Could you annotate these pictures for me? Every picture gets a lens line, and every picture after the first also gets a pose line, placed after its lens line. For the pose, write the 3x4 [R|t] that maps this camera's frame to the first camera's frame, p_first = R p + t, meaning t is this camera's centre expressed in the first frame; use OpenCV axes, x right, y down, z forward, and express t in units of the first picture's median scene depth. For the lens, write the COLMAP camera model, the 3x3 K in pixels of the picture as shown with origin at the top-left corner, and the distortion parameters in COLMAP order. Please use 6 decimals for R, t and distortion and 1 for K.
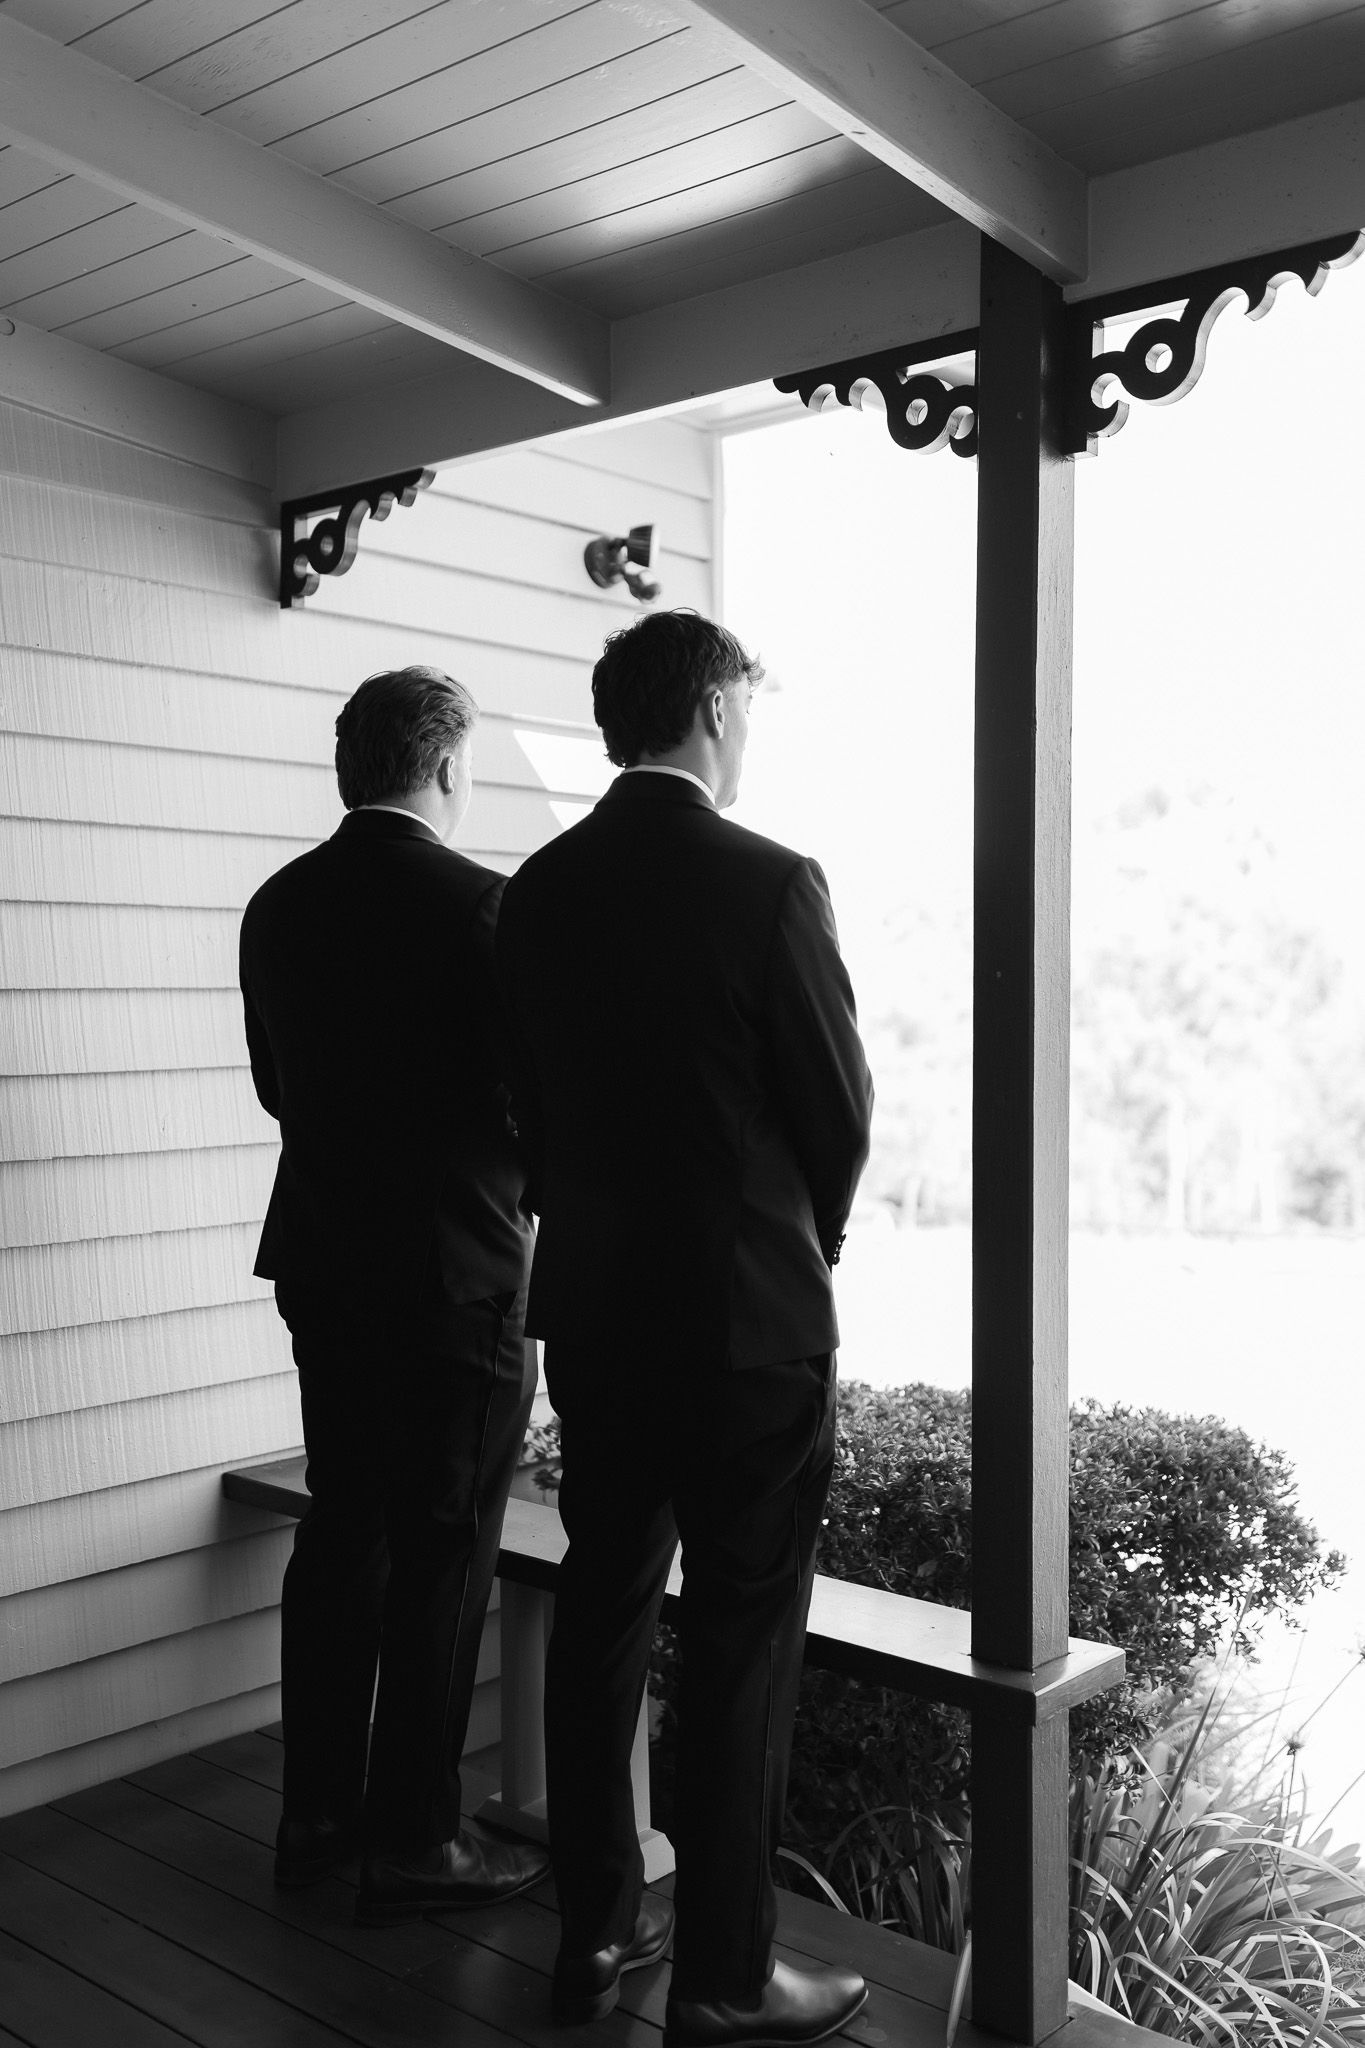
lens RADIAL K [[1981.2, 0, 655.9], [0, 1981.2, 1020.4], [0, 0, 1]] dist [0.002077, 0.012333]
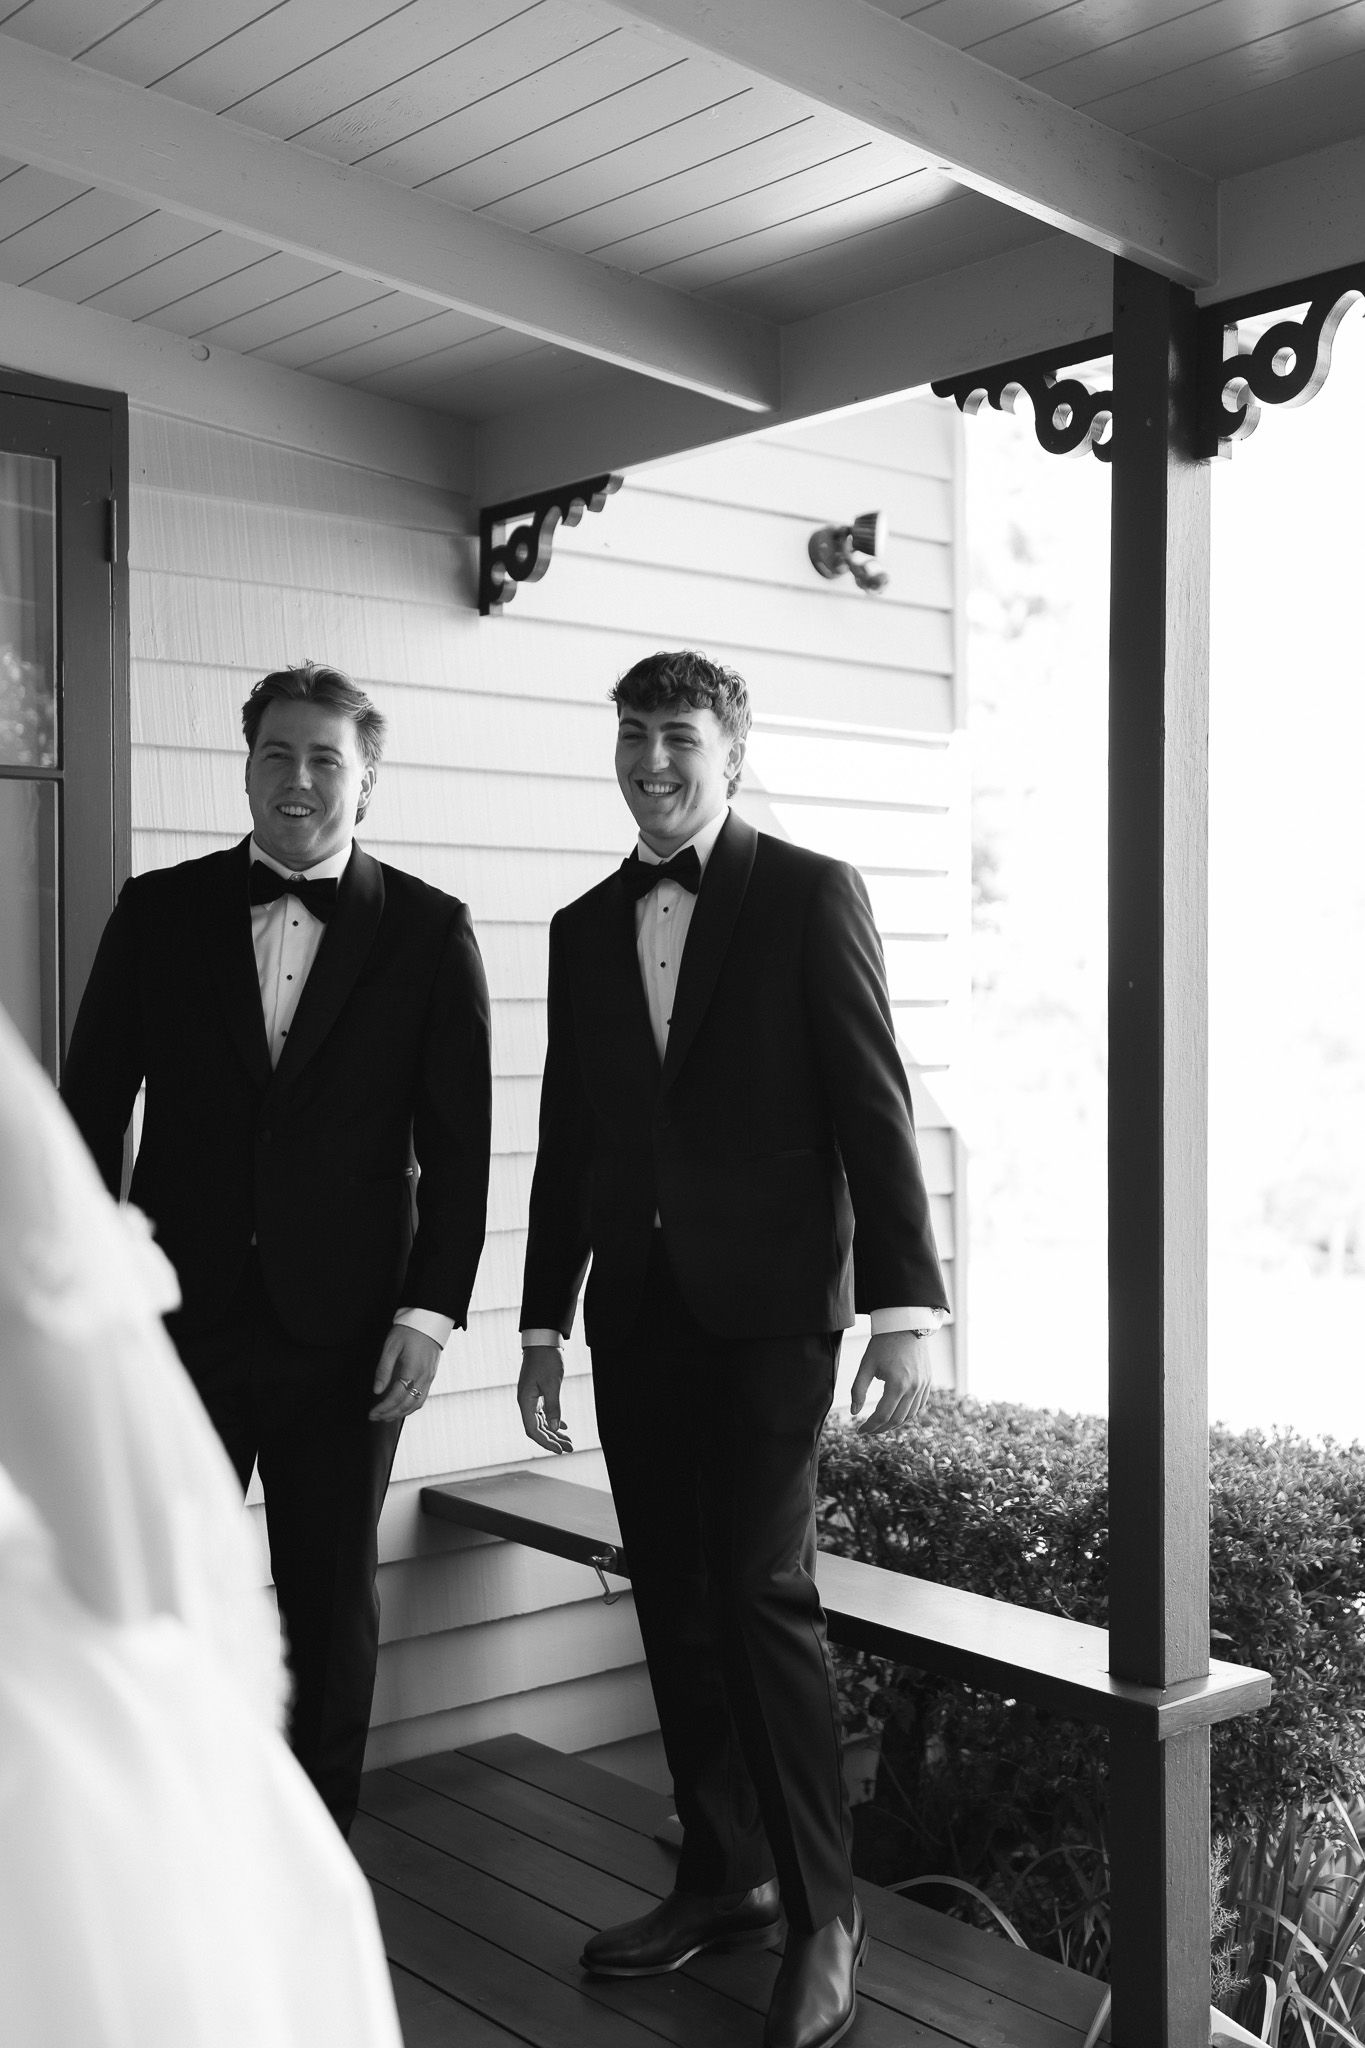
lens RADIAL K [[2287.8, 0, 741.5], [0, 2287.8, 1023.2], [0, 0, 1]] dist [0.003095, 0.023575]
pose [[0.990736, -0.001144, -0.135798, 0.107819], [0.000528, 0.999989, -0.004573, 0.000951], [0.135802, 0.004459, 0.990726, -0.128790]]
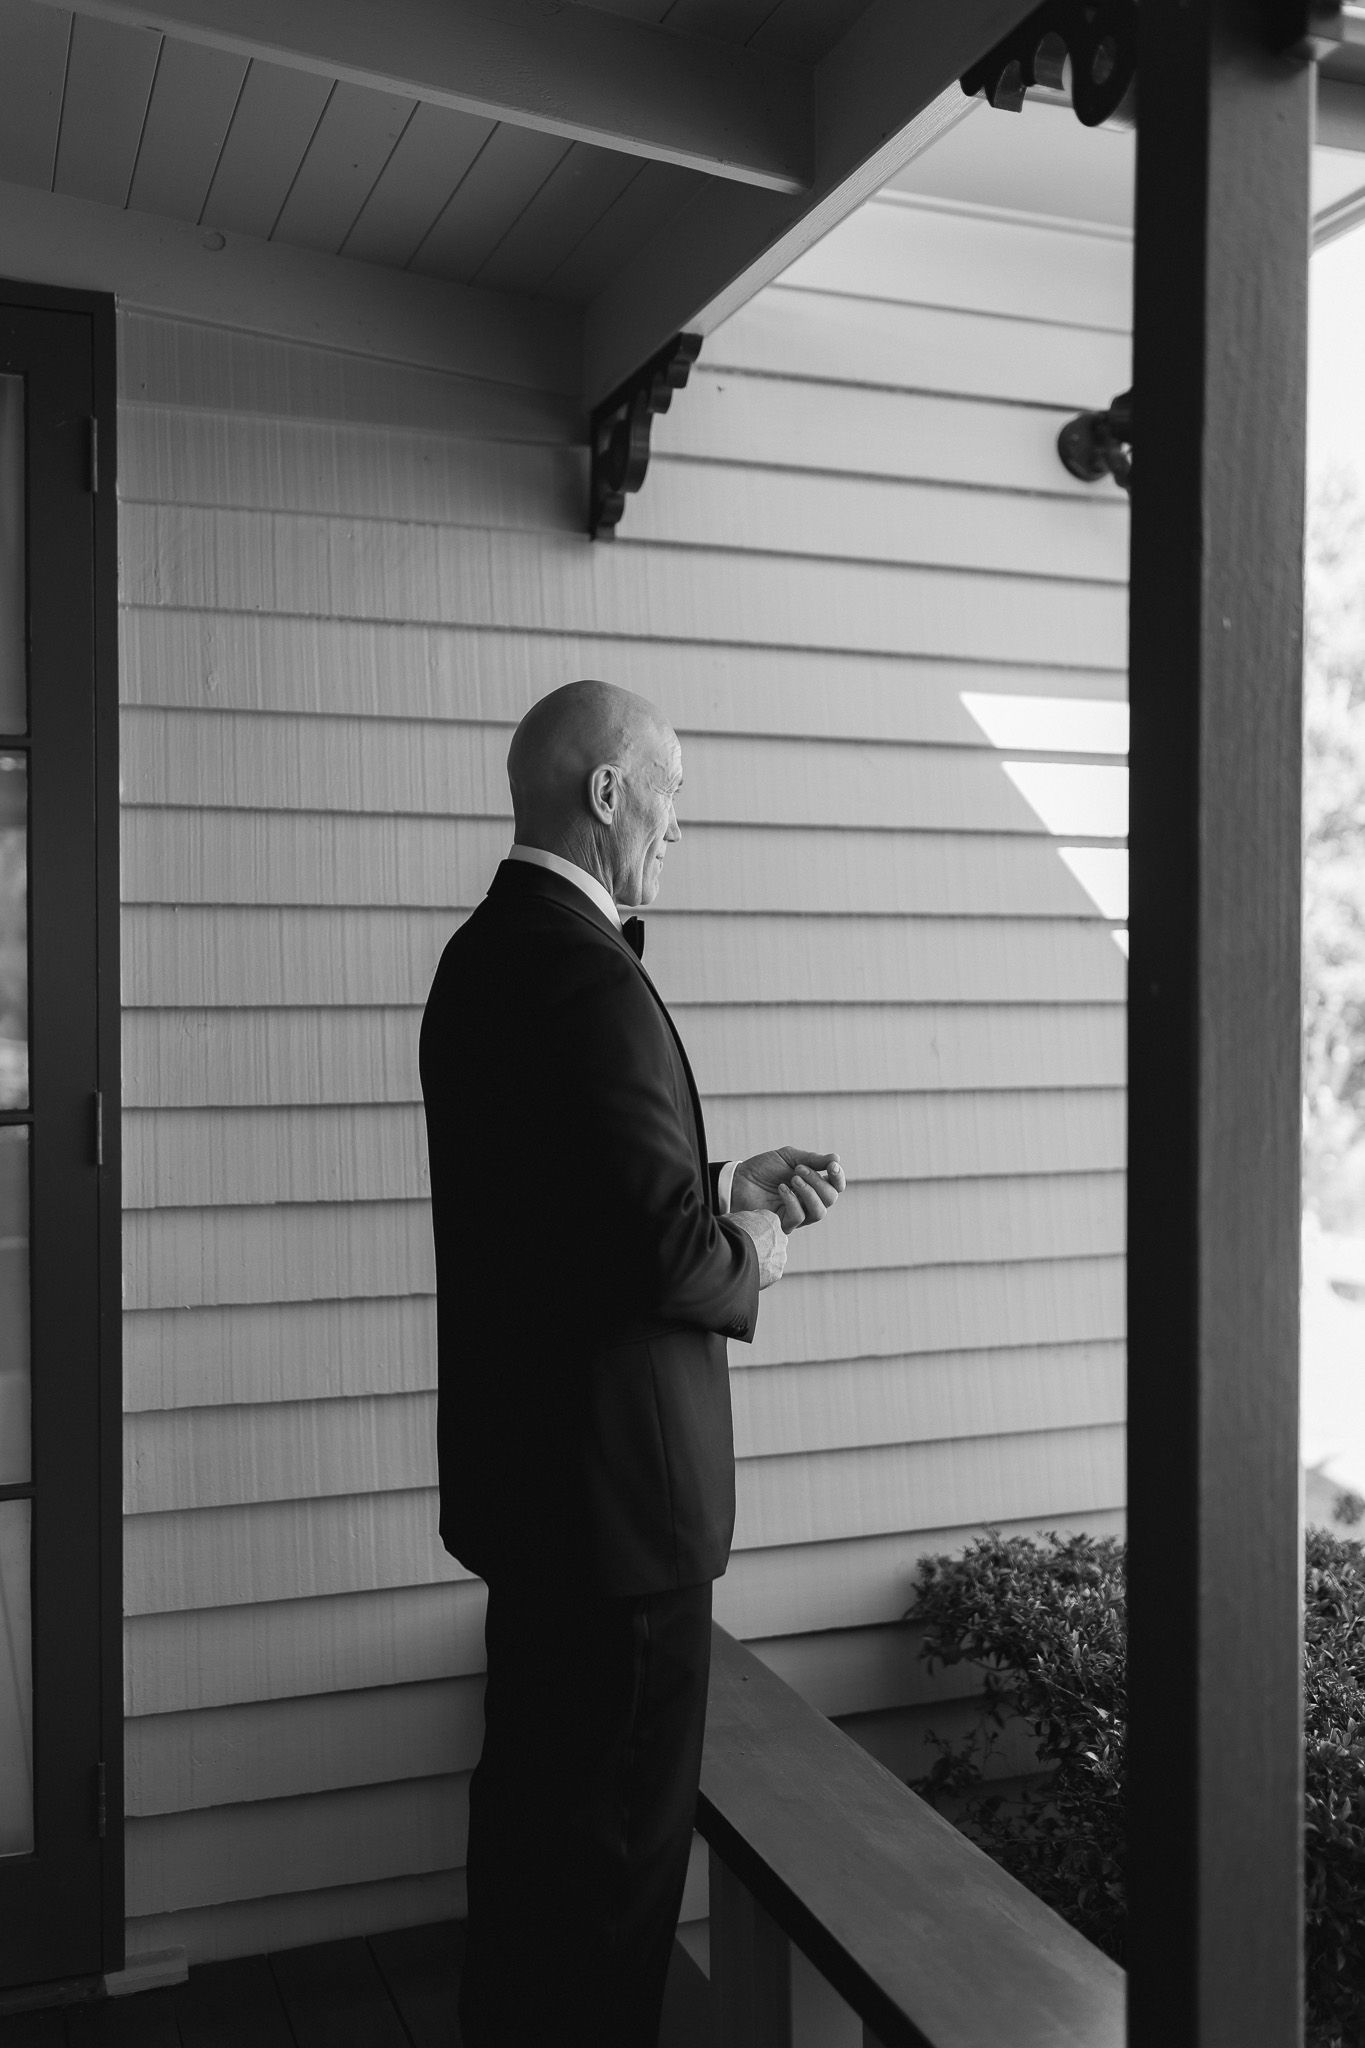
lens RADIAL K [[1944.0, 0, 661.2], [0, 1944.0, 1023.5], [0, 0, 1]] dist [0.000906, -0.010312]
pose [[0.879637, 0.005766, -0.475610, 0.249588], [-0.006118, 0.999981, 0.000809, -0.010508], [0.475606, 0.002198, 0.879656, 0.347568]]
